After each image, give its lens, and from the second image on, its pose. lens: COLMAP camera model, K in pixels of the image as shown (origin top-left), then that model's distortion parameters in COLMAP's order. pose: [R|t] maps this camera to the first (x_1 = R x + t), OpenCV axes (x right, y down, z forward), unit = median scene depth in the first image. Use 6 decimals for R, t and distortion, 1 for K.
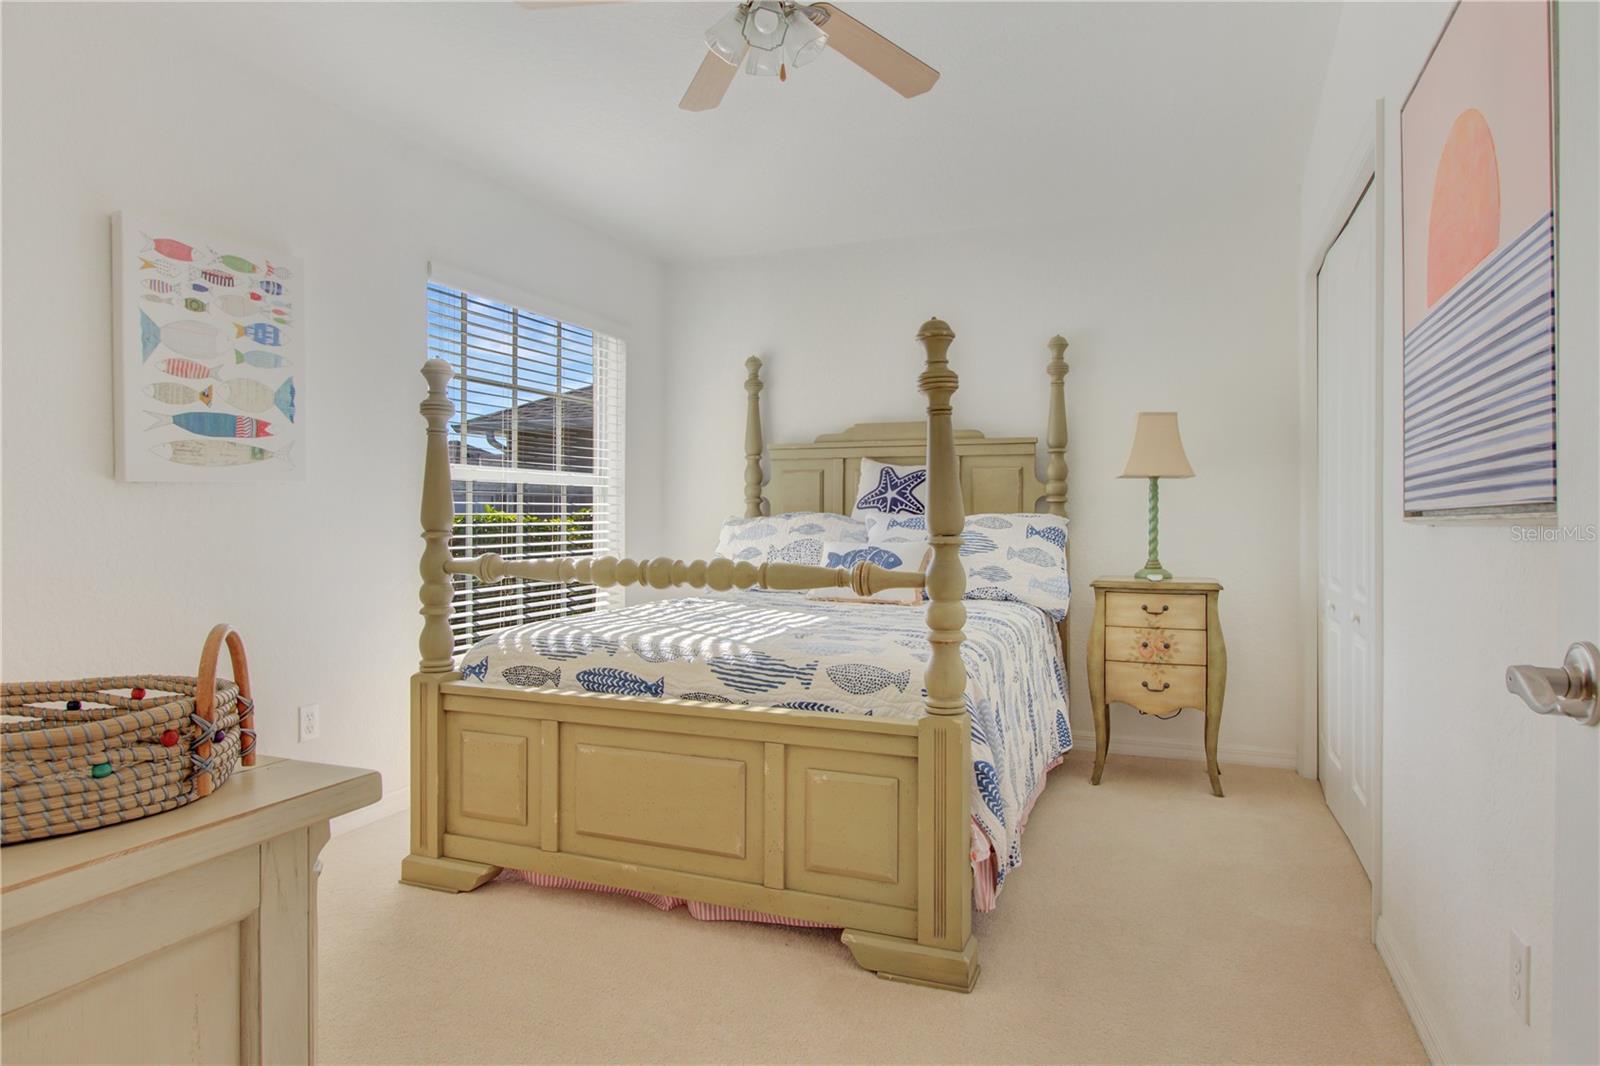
lens RADIAL K [[936.8, 0, 800.8], [0, 936.8, 523.0], [0, 0, 1]] dist [0.013259, -0.008126]
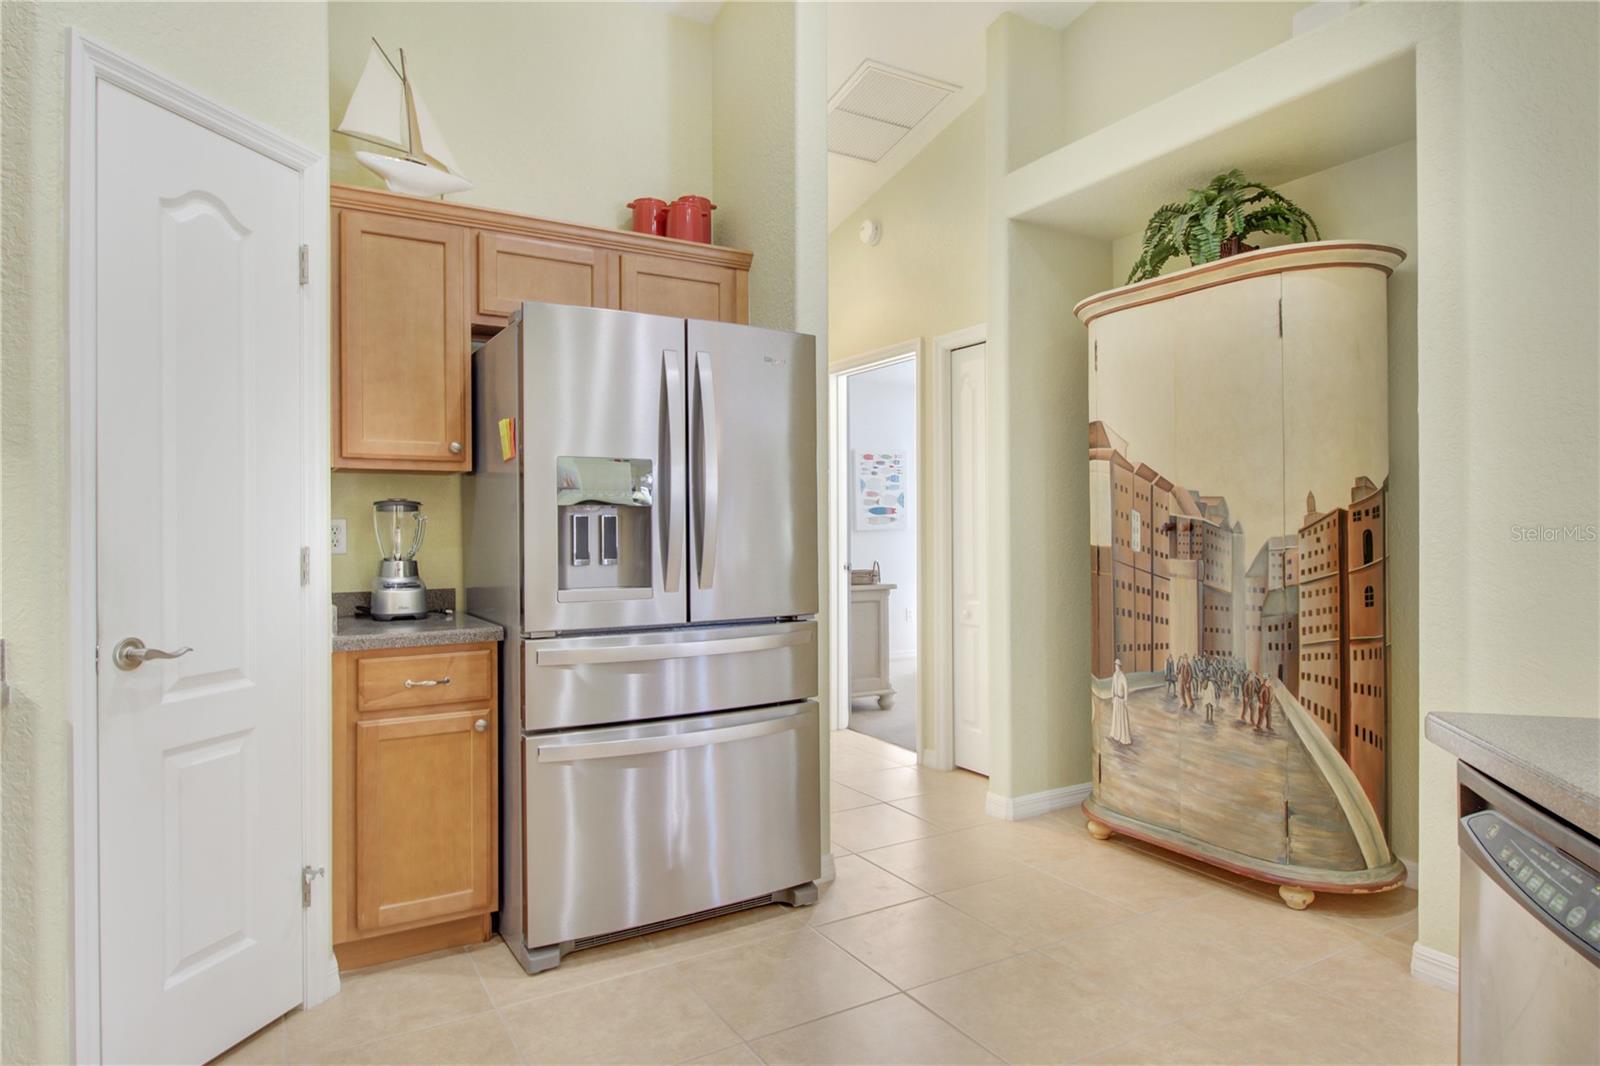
lens RADIAL K [[936.8, 0, 796.2], [0, 936.8, 536.0], [0, 0, 1]] dist [0.013259, -0.008126]
pose [[0.785832, -0.012027, -0.618323, 1.075586], [0.010766, 0.999925, -0.005766, -0.007399], [0.618346, -0.002126, 0.785903, -1.607270]]
